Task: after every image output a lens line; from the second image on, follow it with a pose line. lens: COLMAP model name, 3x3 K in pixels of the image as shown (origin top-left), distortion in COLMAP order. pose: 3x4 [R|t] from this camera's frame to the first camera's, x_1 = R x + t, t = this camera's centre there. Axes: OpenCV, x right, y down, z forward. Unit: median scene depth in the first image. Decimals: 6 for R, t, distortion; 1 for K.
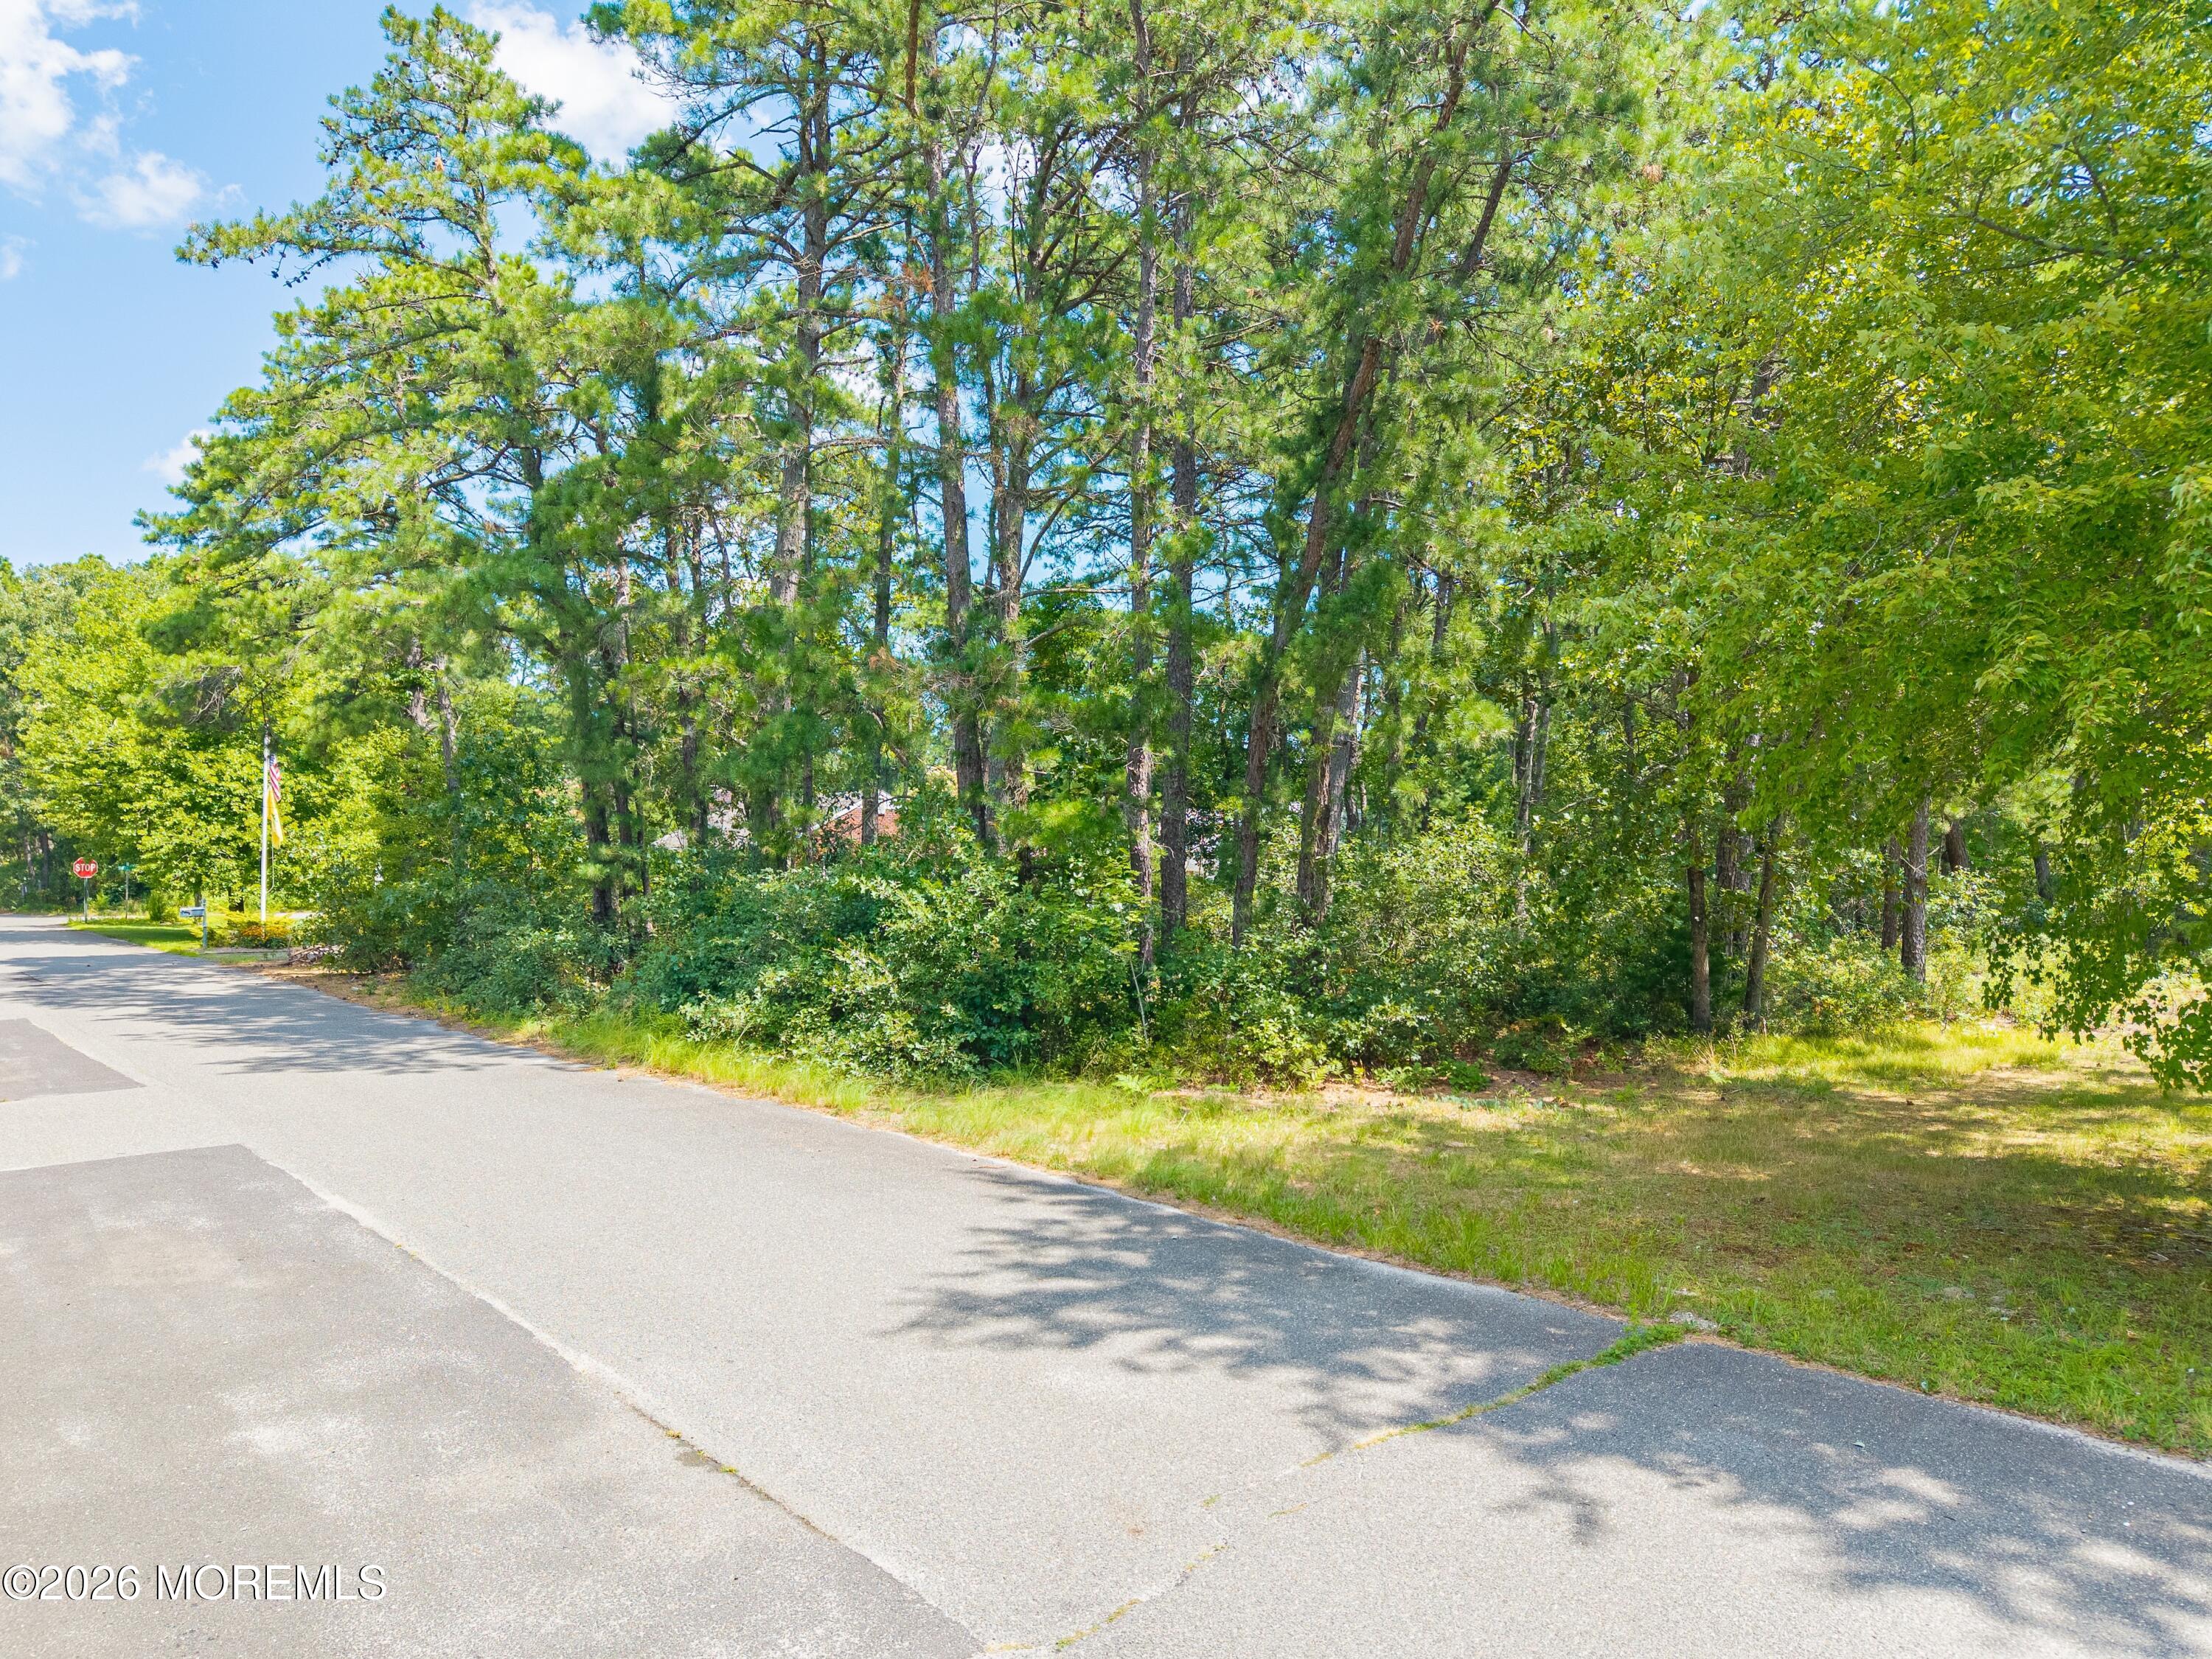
lens RADIAL K [[1468.3, 0, 1106.5], [0, 1468.3, 835.0], [0, 0, 1]] dist [0.044945, -0.050728]
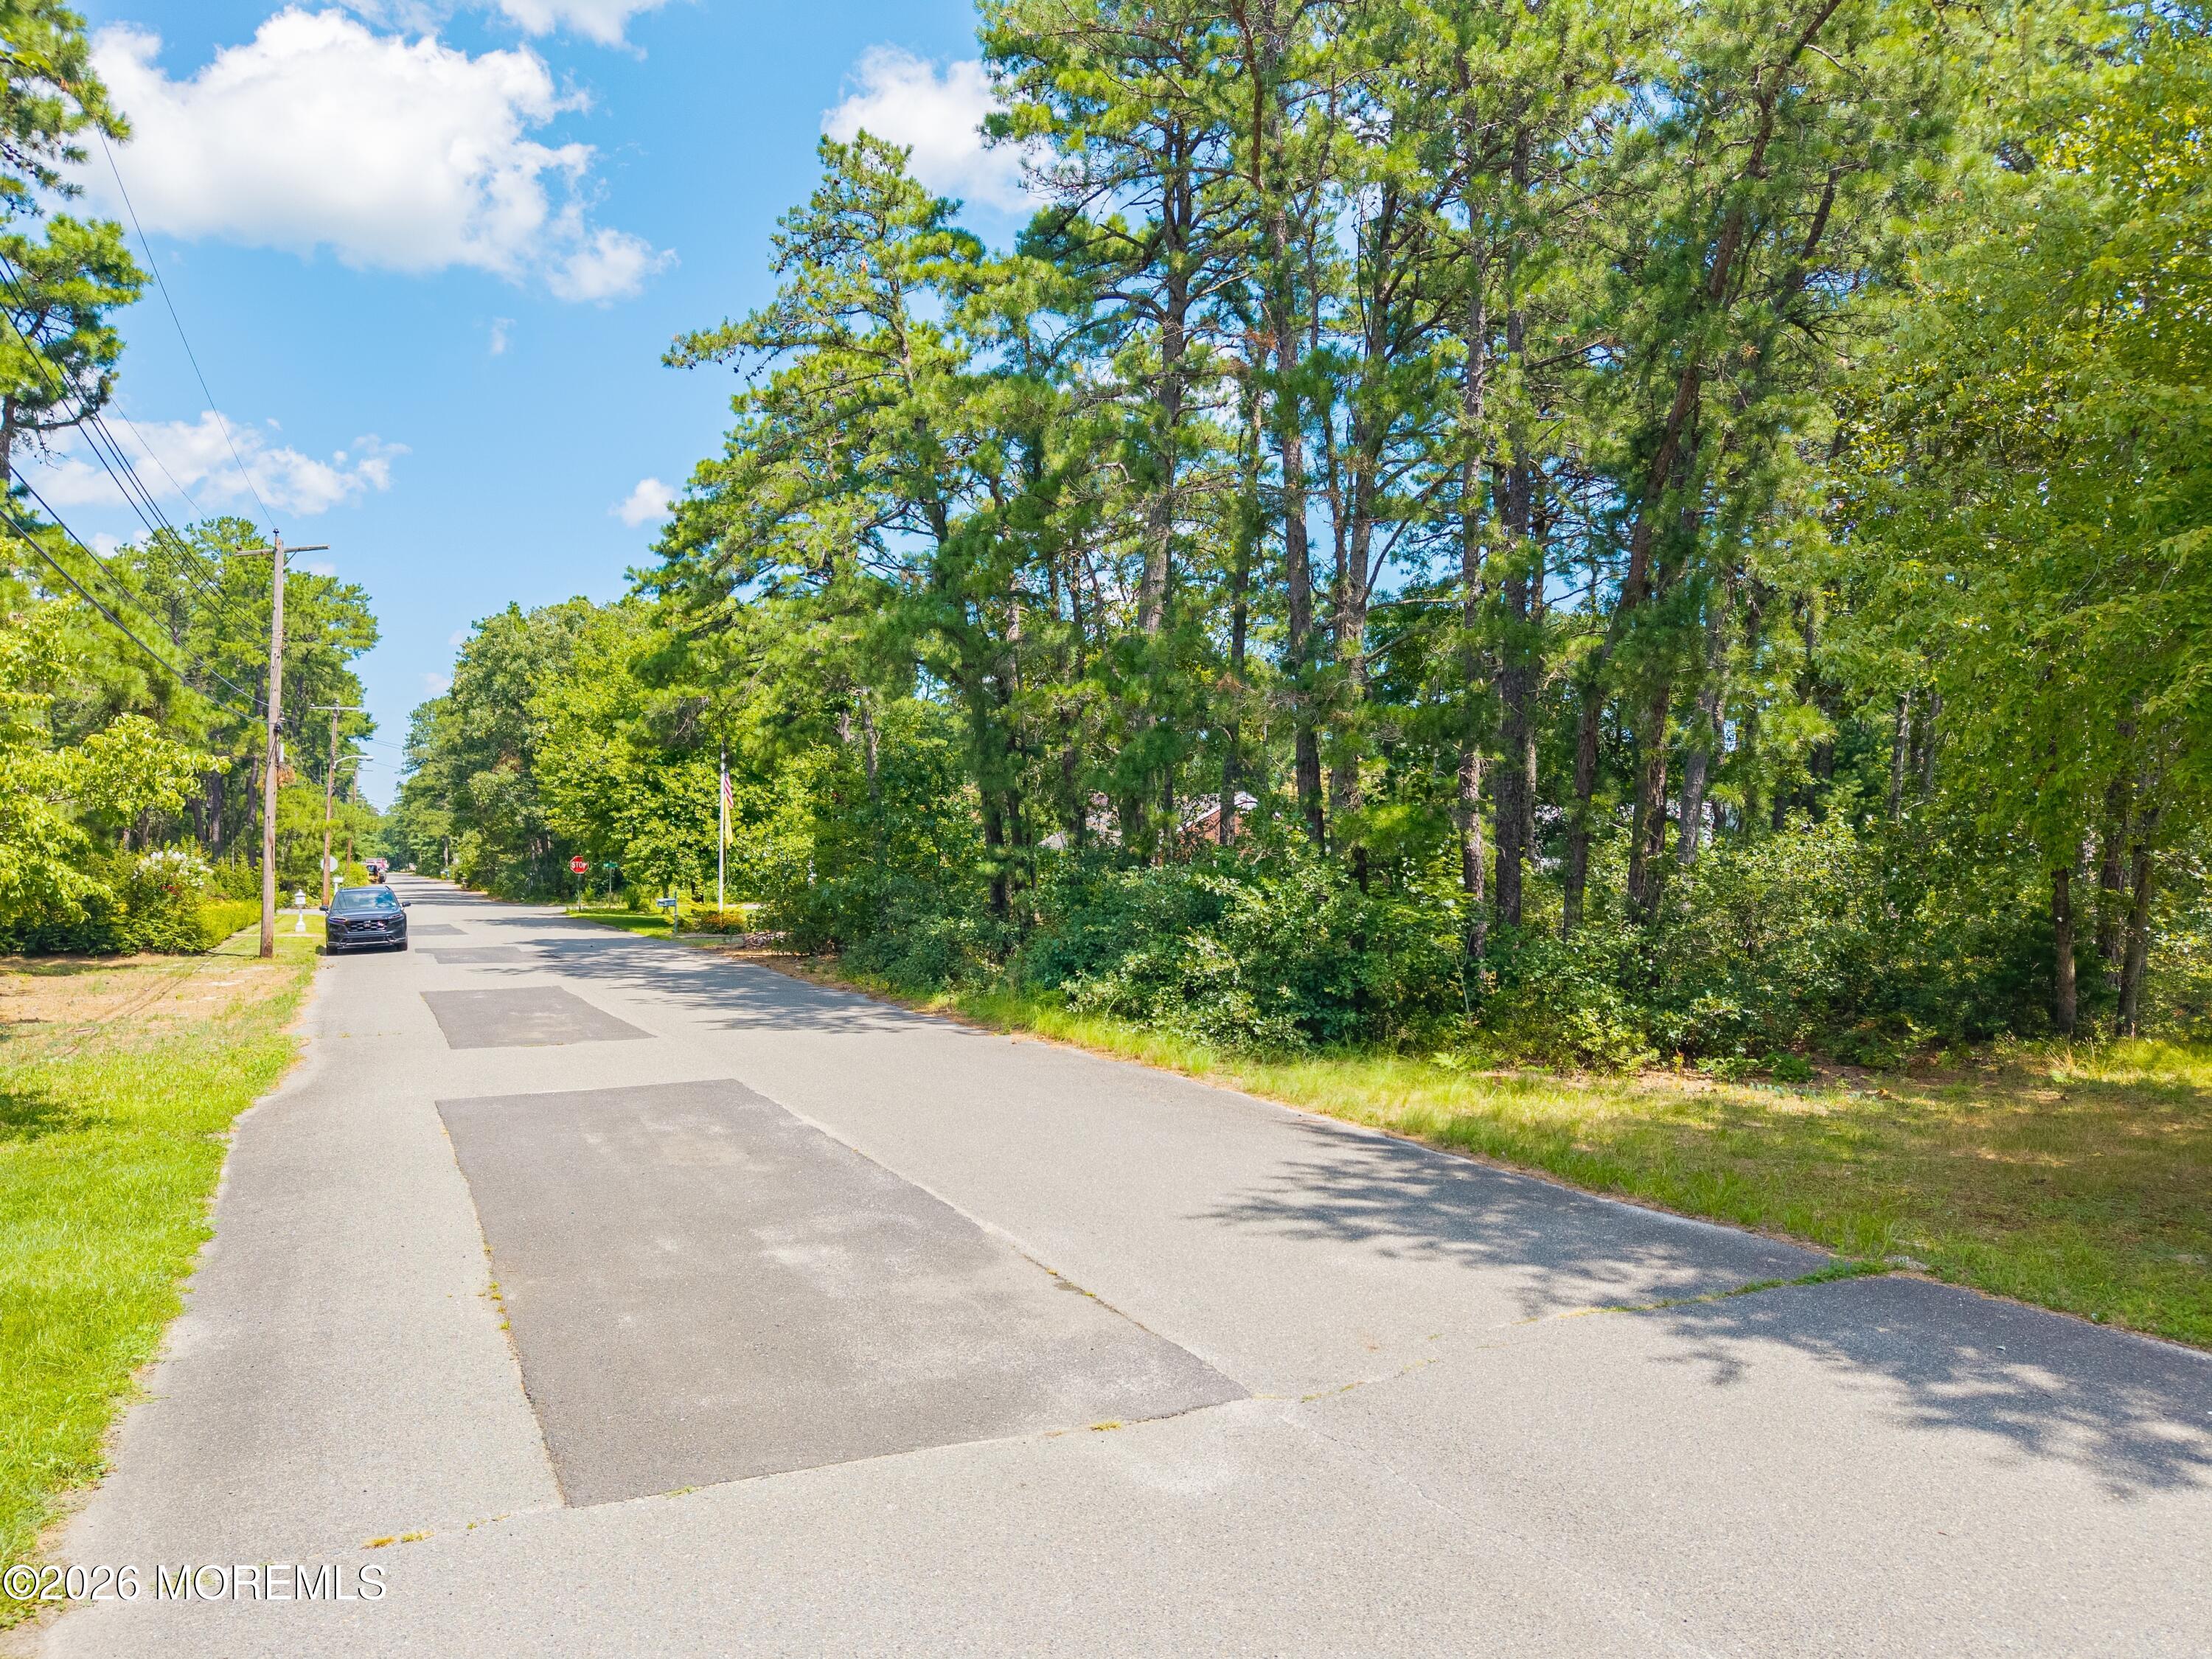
lens RADIAL K [[1484.2, 0, 1107.5], [0, 1484.2, 836.9], [0, 0, 1]] dist [0.017212, -0.015505]
pose [[0.968248, -0.003250, -0.249971, 0.036351], [0.003845, 0.999991, 0.001892, -0.002416], [0.249963, -0.002793, 0.968251, -0.113525]]
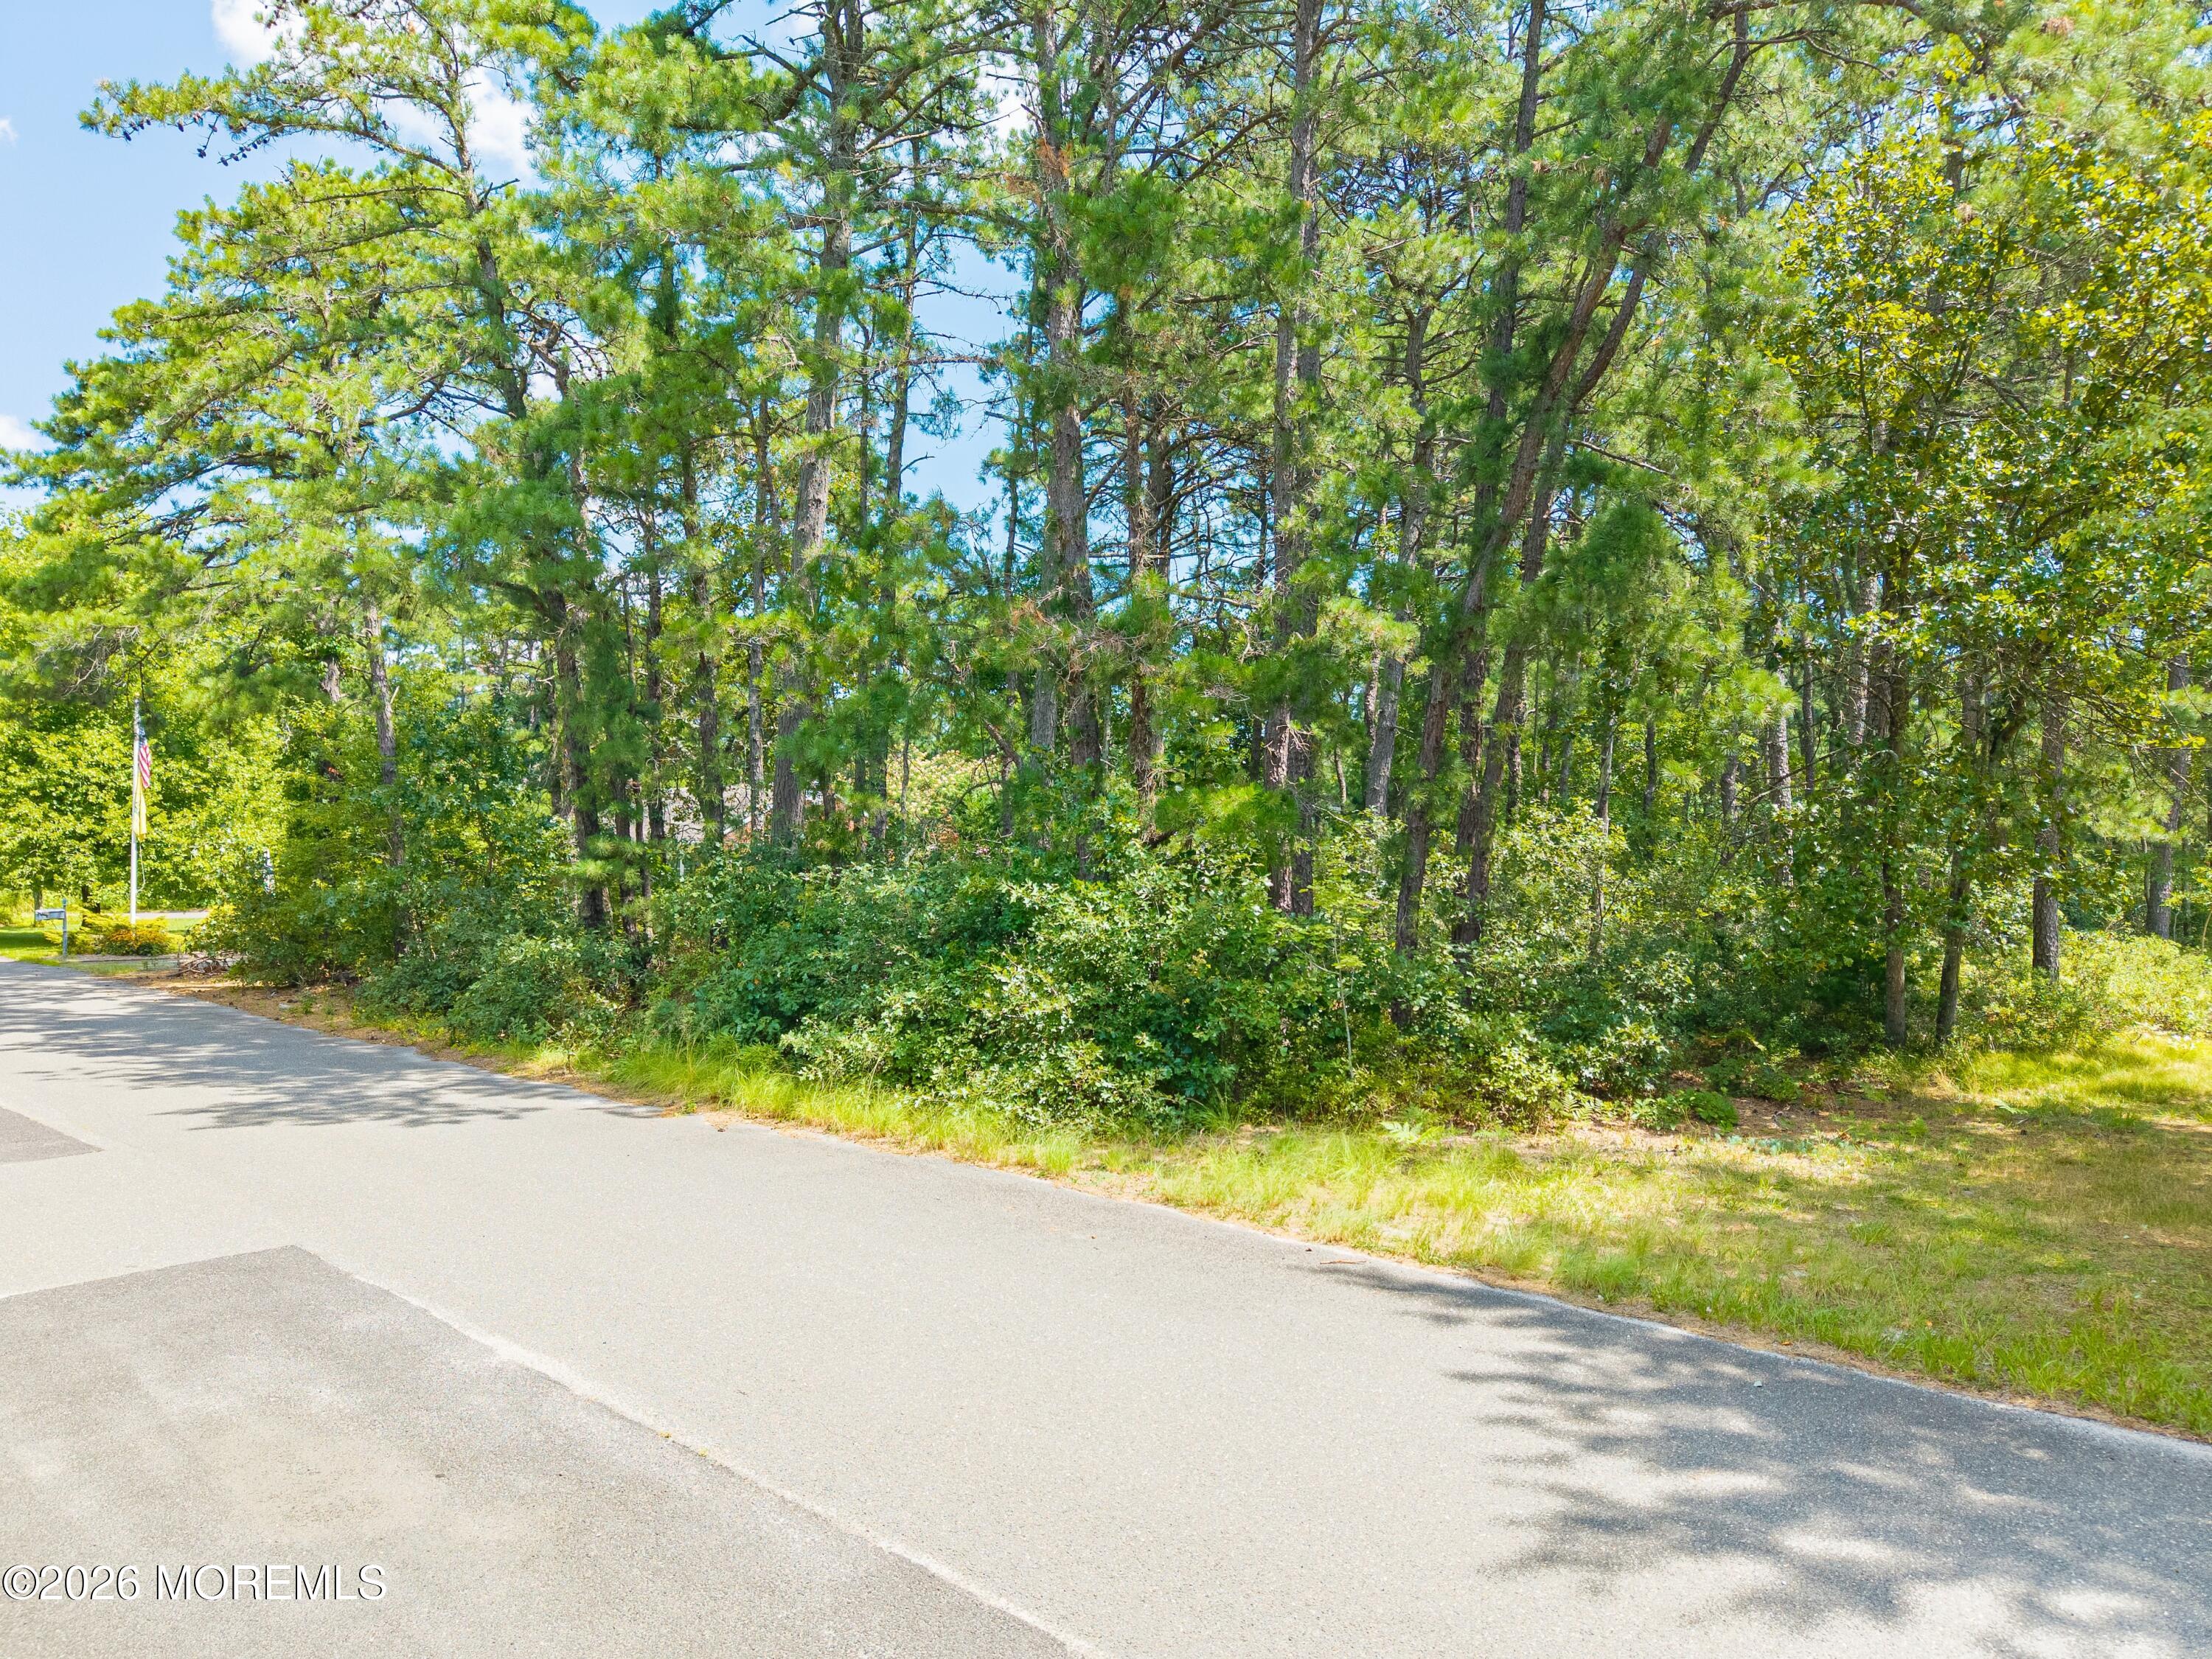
lens RADIAL K [[1468.3, 0, 1106.5], [0, 1468.3, 835.0], [0, 0, 1]] dist [0.044945, -0.050728]
pose [[0.995630, 0.001771, 0.093374, -0.160382], [-0.002113, 0.999991, 0.003566, 0.001640], [-0.093367, -0.003748, 0.995625, 0.148669]]
